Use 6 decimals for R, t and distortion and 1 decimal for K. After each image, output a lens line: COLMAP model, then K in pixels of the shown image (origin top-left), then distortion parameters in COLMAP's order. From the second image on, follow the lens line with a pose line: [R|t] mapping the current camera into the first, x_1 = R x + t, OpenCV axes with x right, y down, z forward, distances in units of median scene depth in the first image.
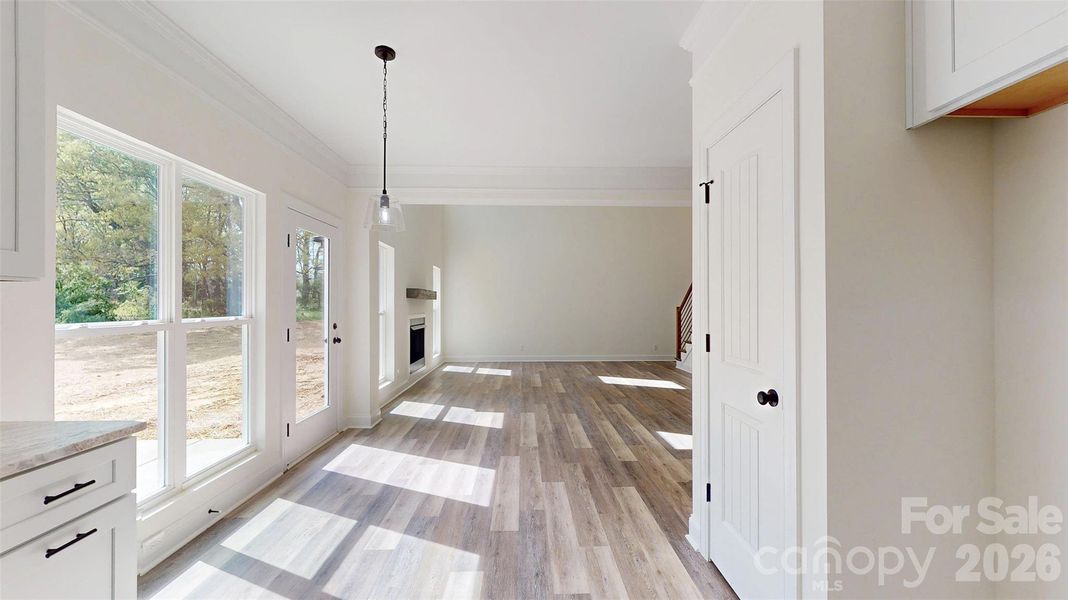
lens RADIAL K [[394.4, 0, 536.8], [0, 394.4, 303.8], [0, 0, 1]] dist [0.001193, -0.000218]
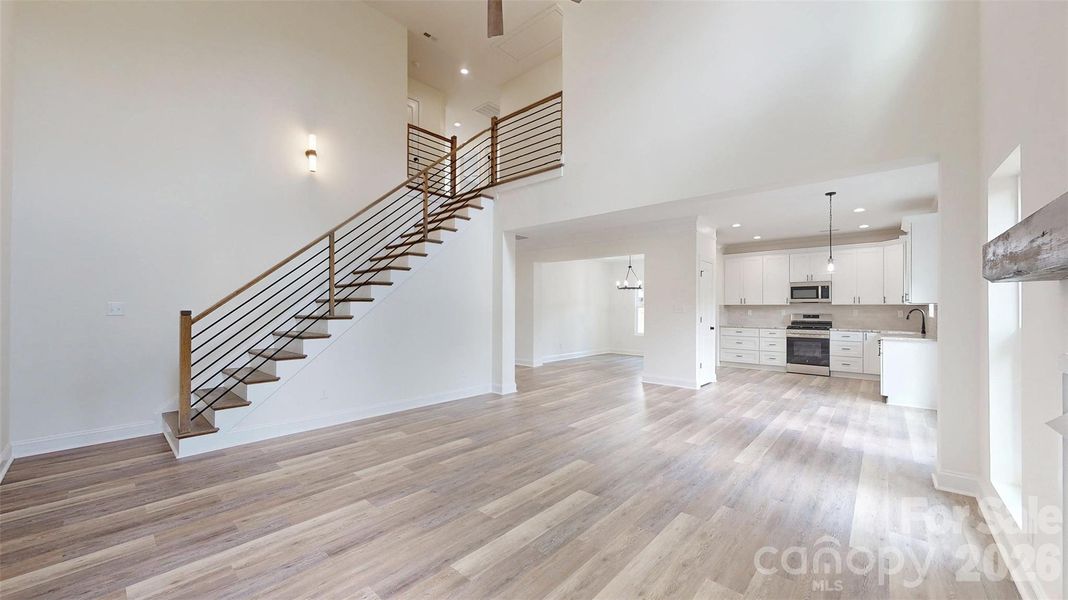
lens RADIAL K [[394.4, 0, 533.2], [0, 394.4, 303.7], [0, 0, 1]] dist [0.001193, -0.000218]
pose [[-0.720191, 0.002908, 0.693770, -0.420265], [-0.006938, 0.999911, -0.011393, 0.005828], [-0.693741, -0.013018, -0.720107, 2.187230]]
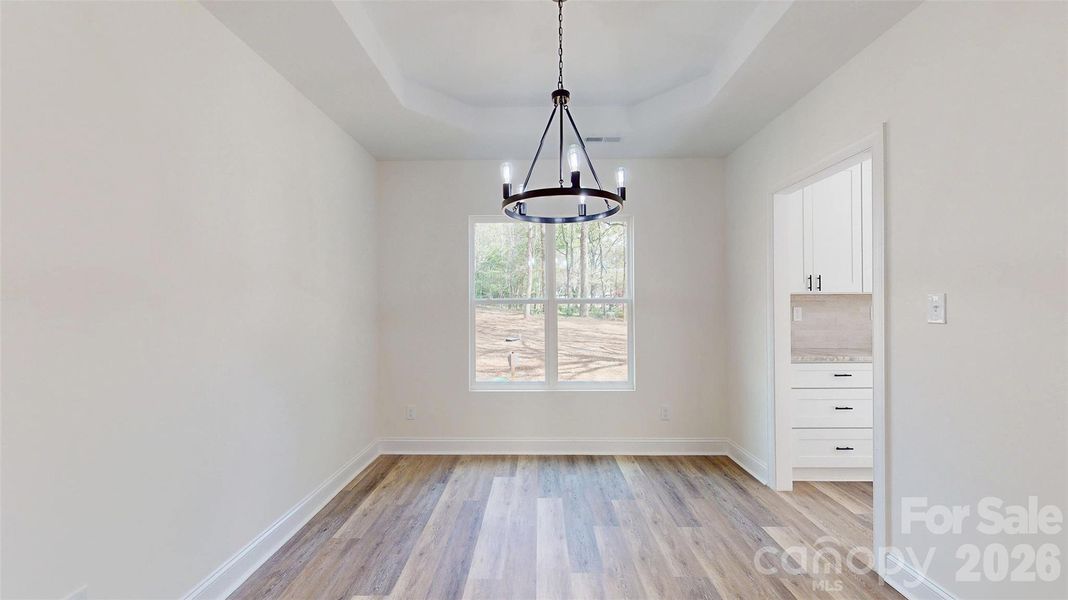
lens RADIAL K [[394.4, 0, 537.5], [0, 394.4, 303.1], [0, 0, 1]] dist [0.001193, -0.000218]
pose [[-0.999302, 0.007701, 0.036550, 0.809957], [0.007468, 0.999951, -0.006511, -0.002240], [-0.036598, -0.006233, -0.999311, 0.544961]]
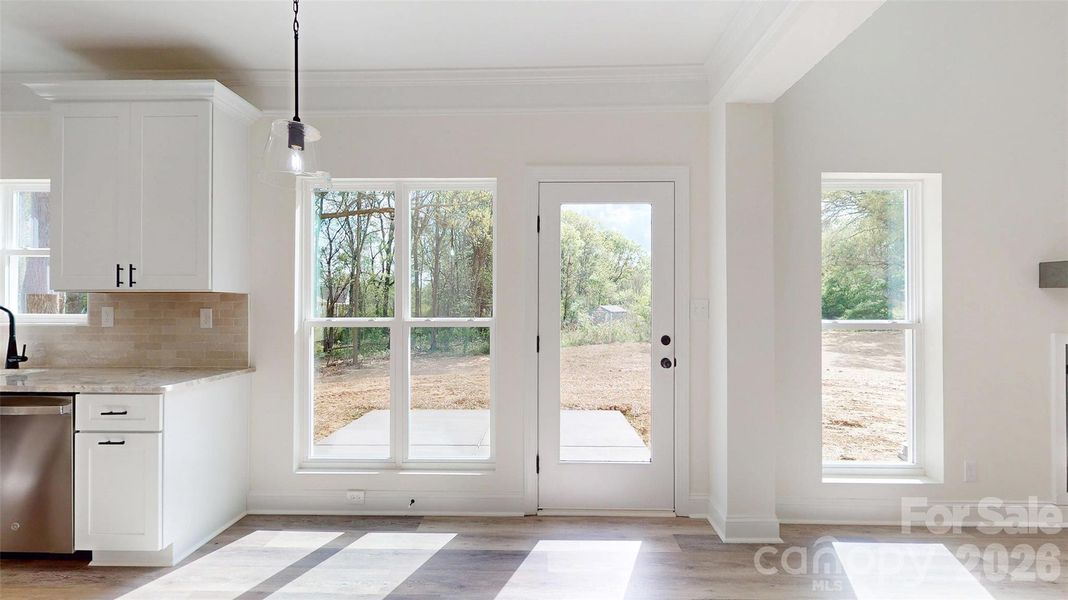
lens RADIAL K [[394.4, 0, 533.2], [0, 394.4, 302.4], [0, 0, 1]] dist [0.001193, -0.000218]
pose [[-0.057695, -0.005347, -0.998320, 0.127429], [0.002252, 0.999982, -0.005486, -0.000177], [0.998332, -0.002565, -0.057682, 0.826428]]
